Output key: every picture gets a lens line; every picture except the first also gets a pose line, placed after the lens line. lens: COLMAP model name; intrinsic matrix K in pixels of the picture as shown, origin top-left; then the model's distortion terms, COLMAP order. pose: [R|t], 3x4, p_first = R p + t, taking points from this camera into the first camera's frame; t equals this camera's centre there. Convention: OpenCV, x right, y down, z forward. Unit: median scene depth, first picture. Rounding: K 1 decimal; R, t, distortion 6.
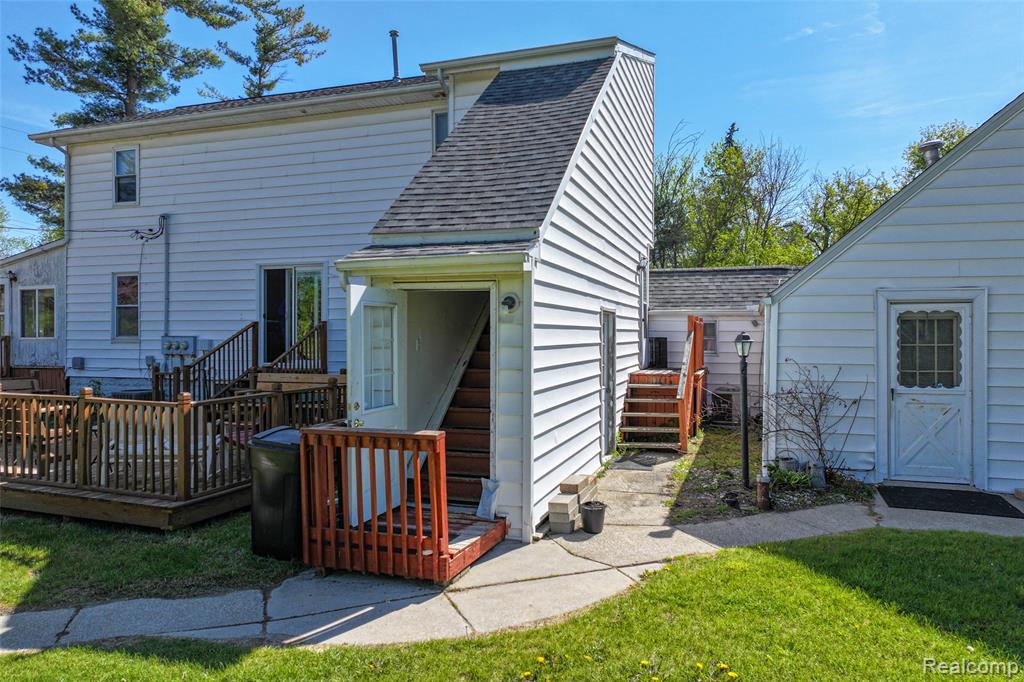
lens RADIAL K [[717.4, 0, 509.6], [0, 717.4, 342.6], [0, 0, 1]] dist [-0.001140, 0.015956]
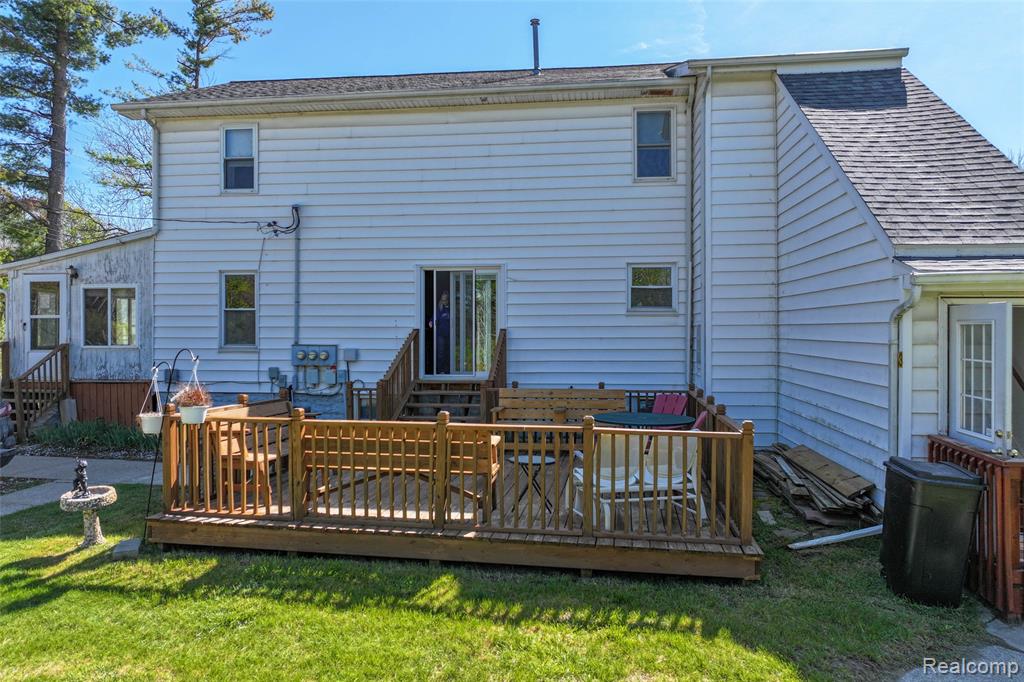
lens RADIAL K [[717.4, 0, 511.4], [0, 717.4, 342.9], [0, 0, 1]] dist [-0.001140, 0.015956]
pose [[0.977758, -0.000847, 0.209733, -0.395068], [0.000754, 1.000000, 0.000522, -0.011101], [-0.209733, -0.000352, 0.977759, 0.088861]]
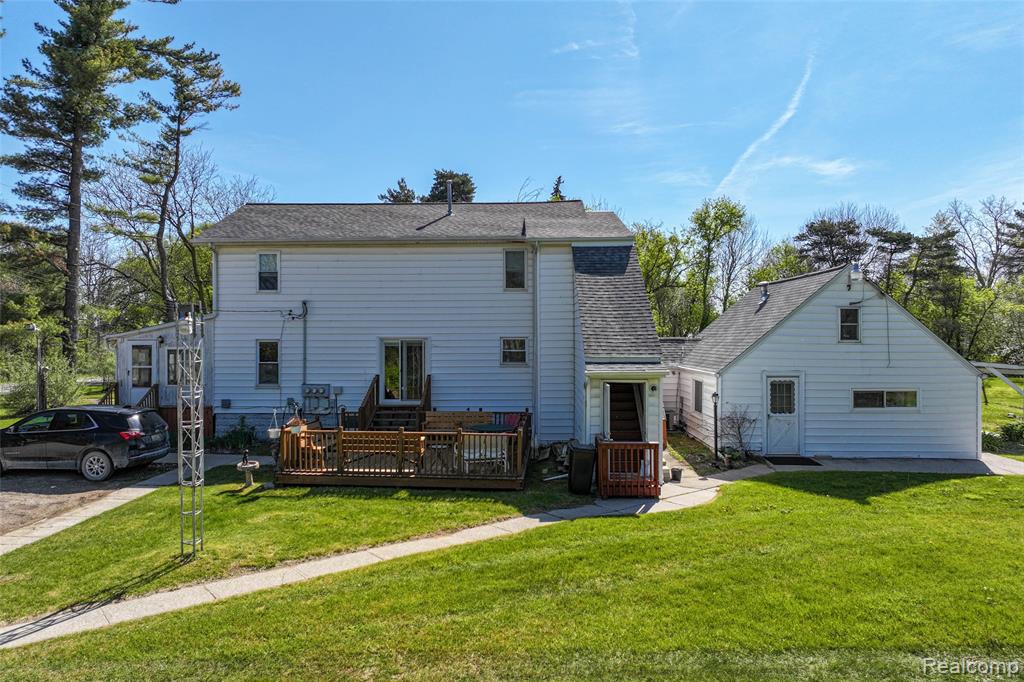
lens RADIAL K [[717.4, 0, 509.8], [0, 717.4, 340.5], [0, 0, 1]] dist [-0.001140, 0.015956]
pose [[0.954647, -0.001890, 0.297734, -0.500158], [0.003360, 0.999985, -0.004425, -0.087563], [-0.297721, 0.005225, 0.954638, -0.502368]]
